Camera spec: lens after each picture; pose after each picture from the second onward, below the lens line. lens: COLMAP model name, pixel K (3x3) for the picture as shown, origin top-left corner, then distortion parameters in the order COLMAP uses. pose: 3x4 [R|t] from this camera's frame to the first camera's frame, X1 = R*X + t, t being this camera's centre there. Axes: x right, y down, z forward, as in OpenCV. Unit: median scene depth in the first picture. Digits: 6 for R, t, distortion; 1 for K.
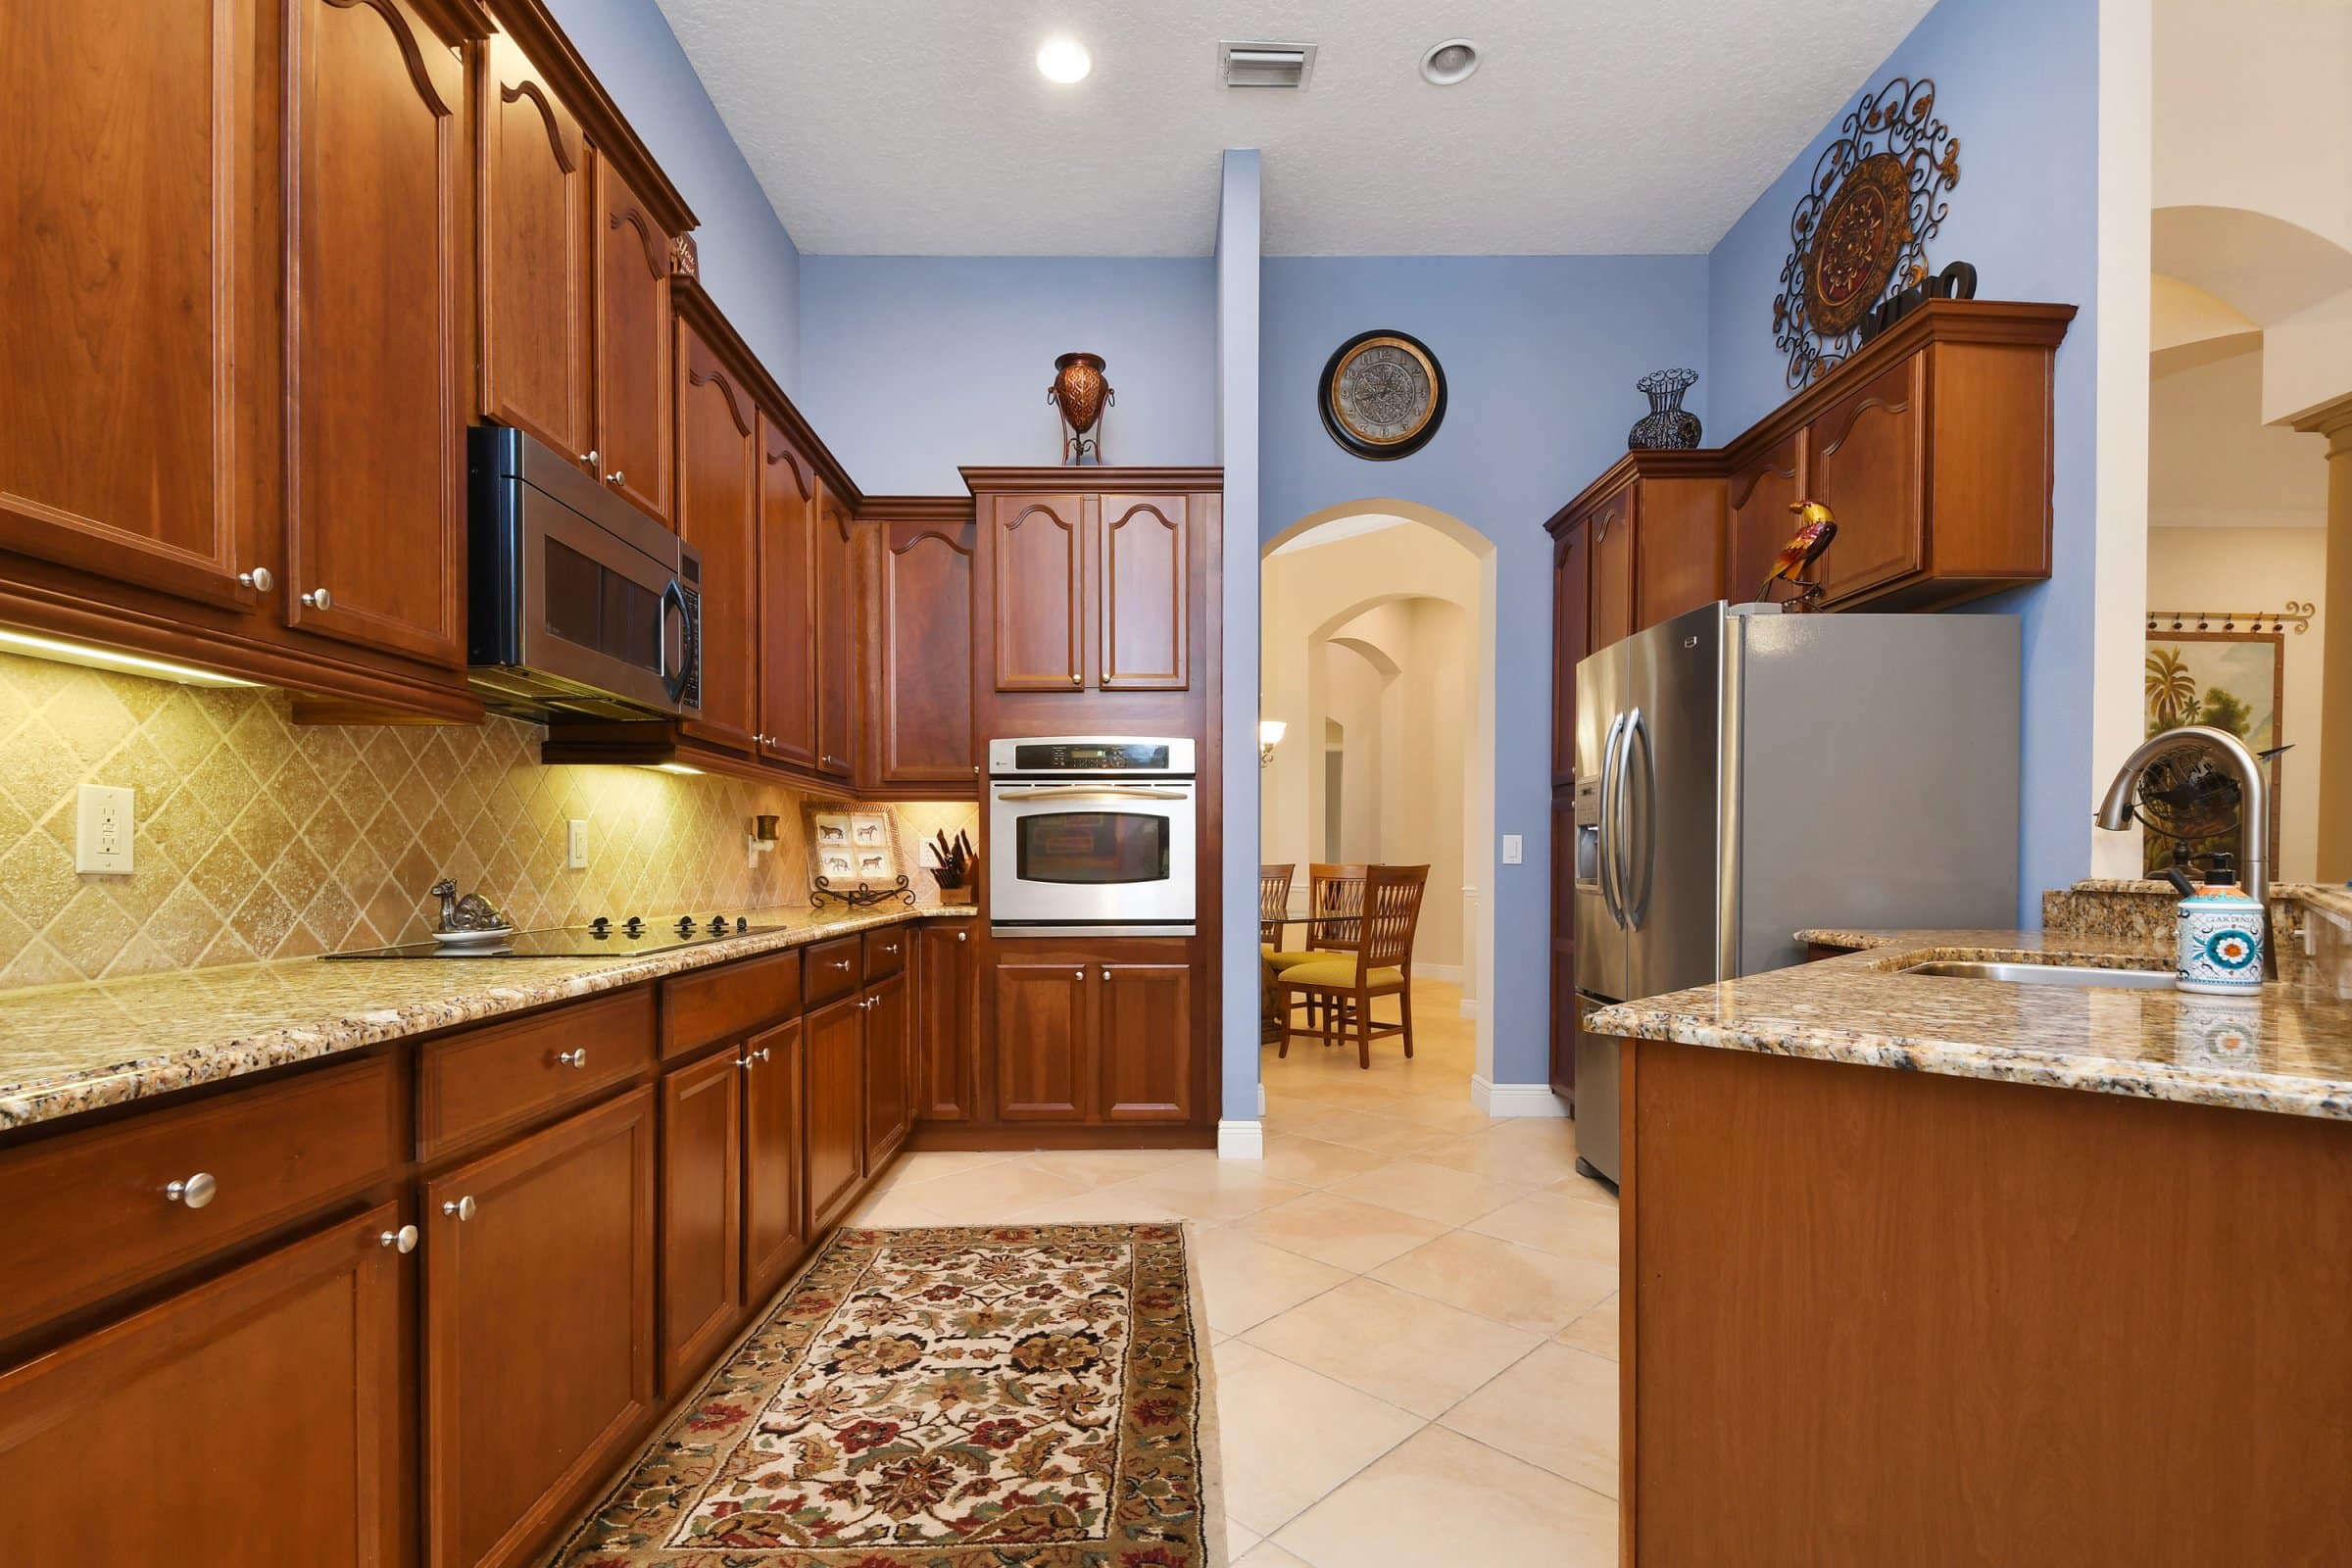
lens RADIAL K [[1033.5, 0, 1180.3], [0, 1033.5, 860.0], [0, 0, 1]] dist [0.031712, -0.000136]
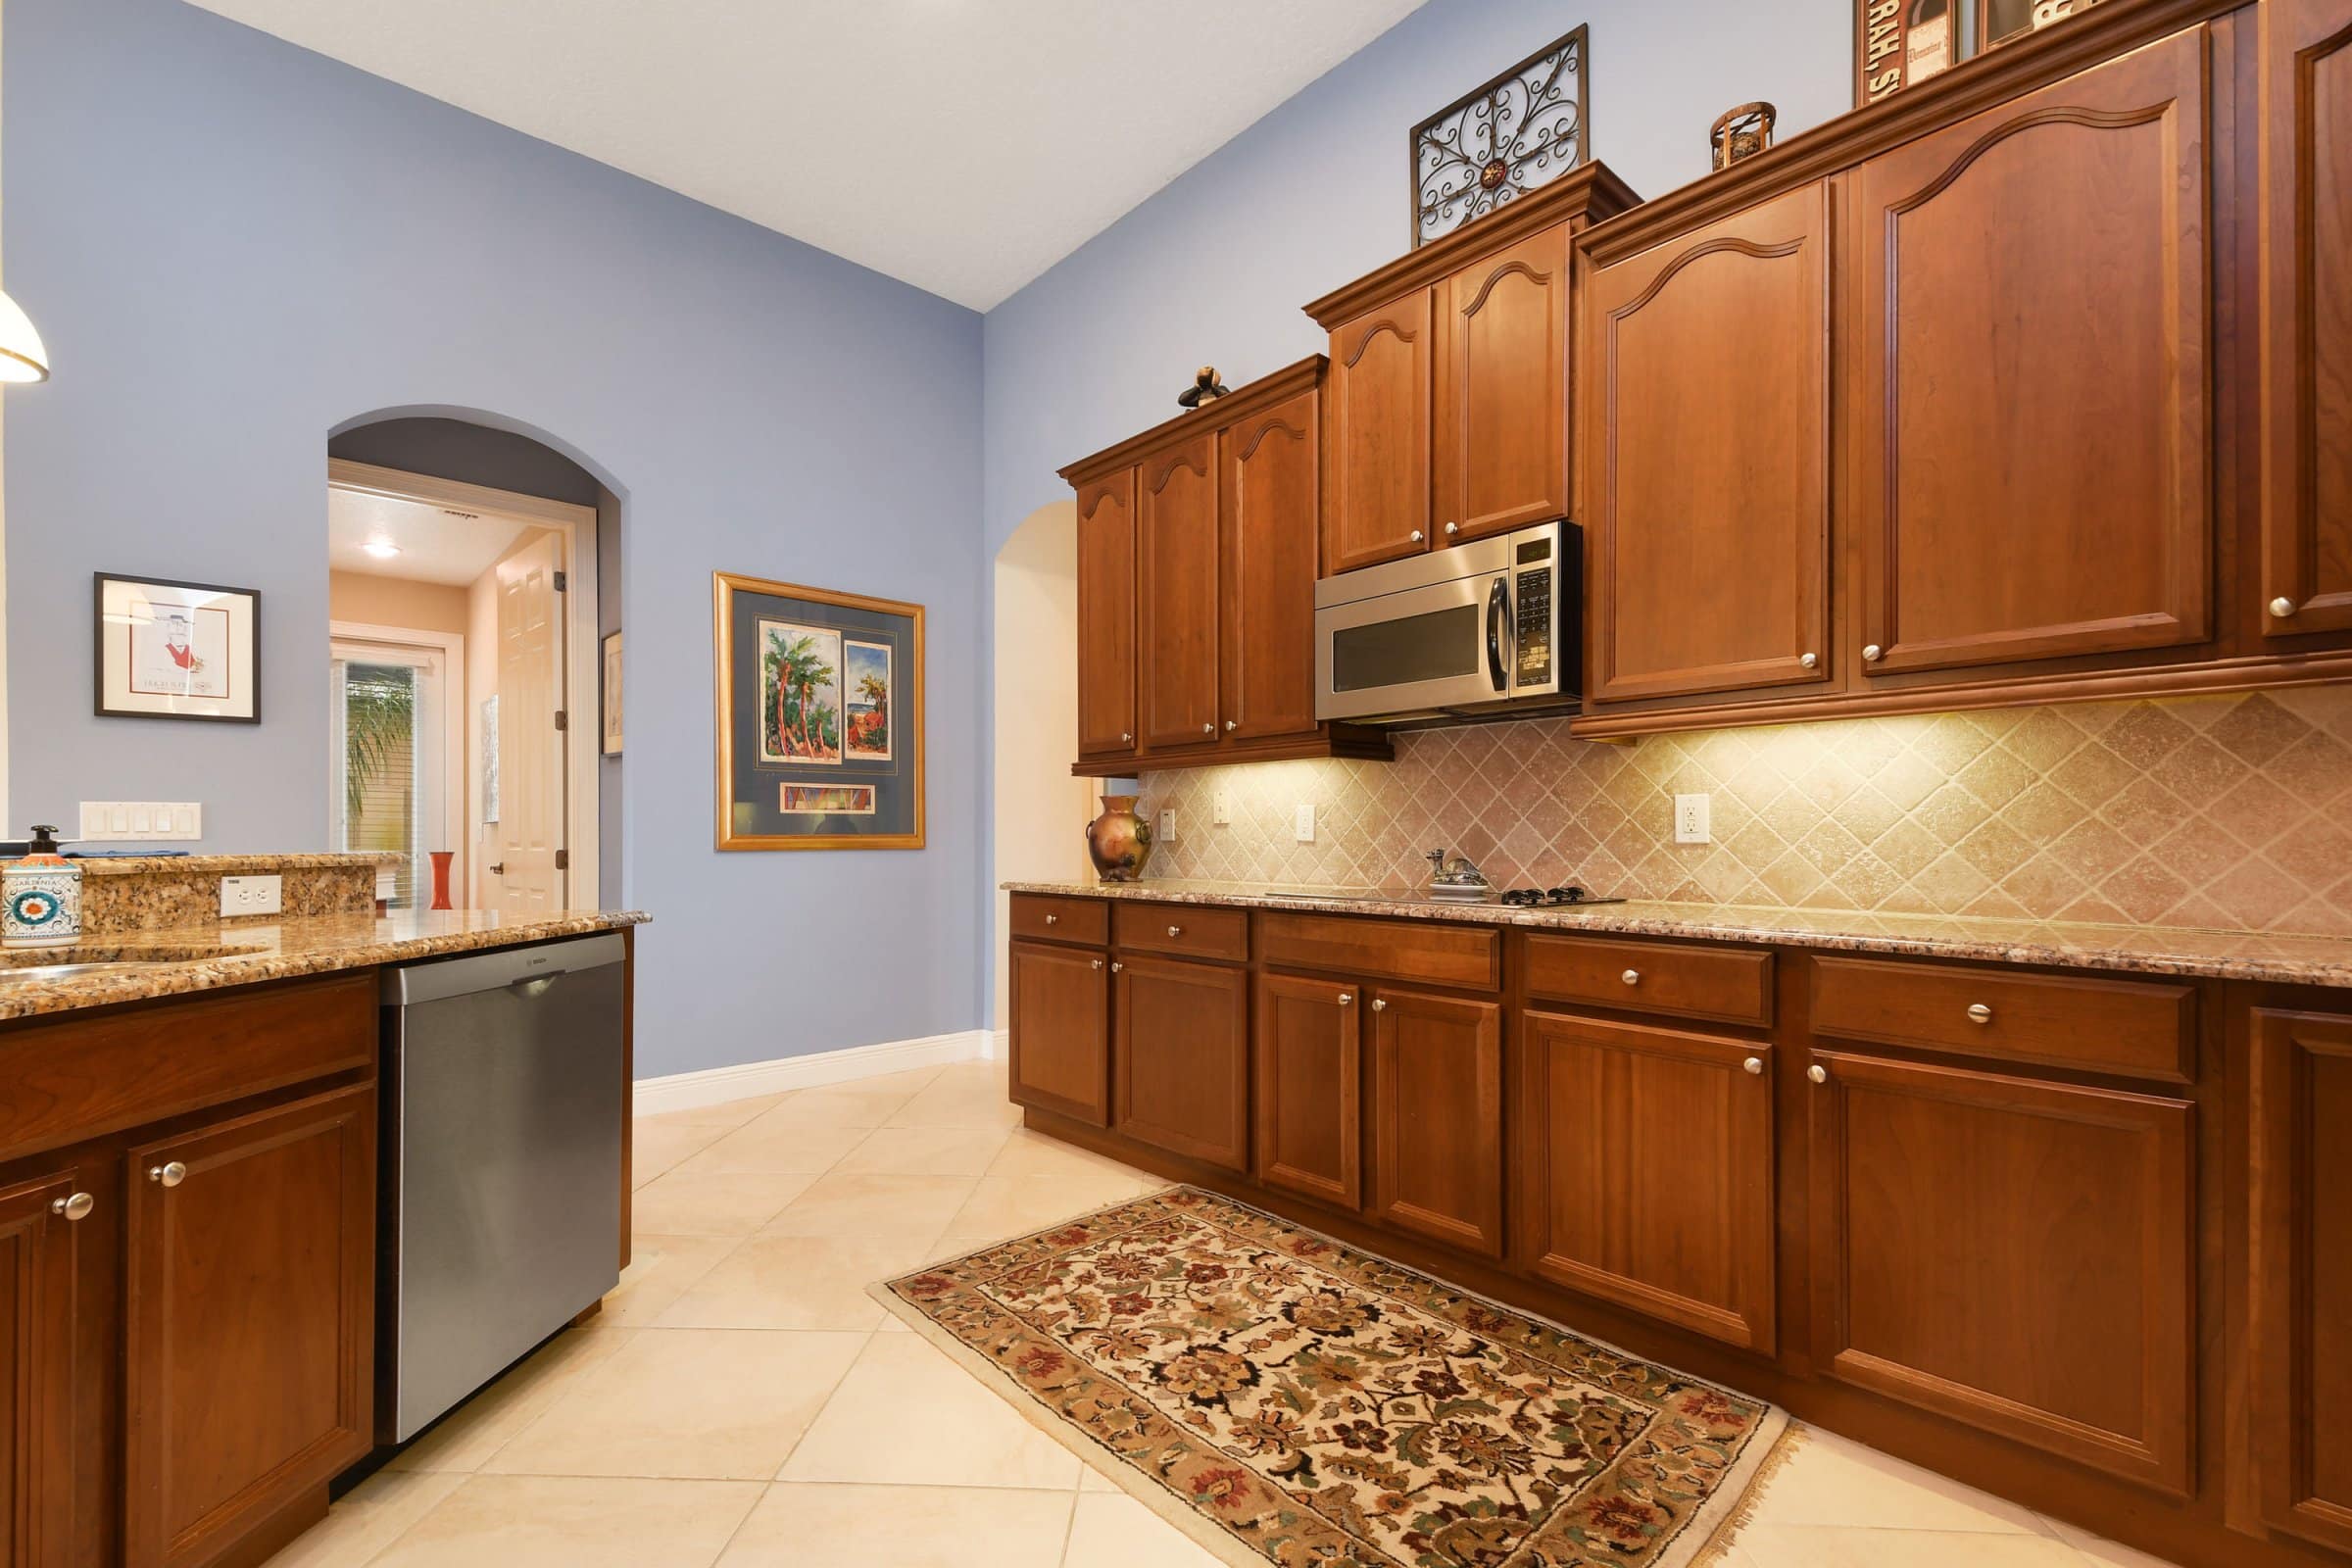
lens RADIAL K [[1033.5, 0, 1180.3], [0, 1033.5, 860.0], [0, 0, 1]] dist [0.031712, -0.000136]
pose [[-0.746454, 0.014205, -0.665286, 0.554801], [-0.000121, 0.999769, 0.021482, 0.003183], [0.665437, 0.016116, -0.746280, 1.845544]]
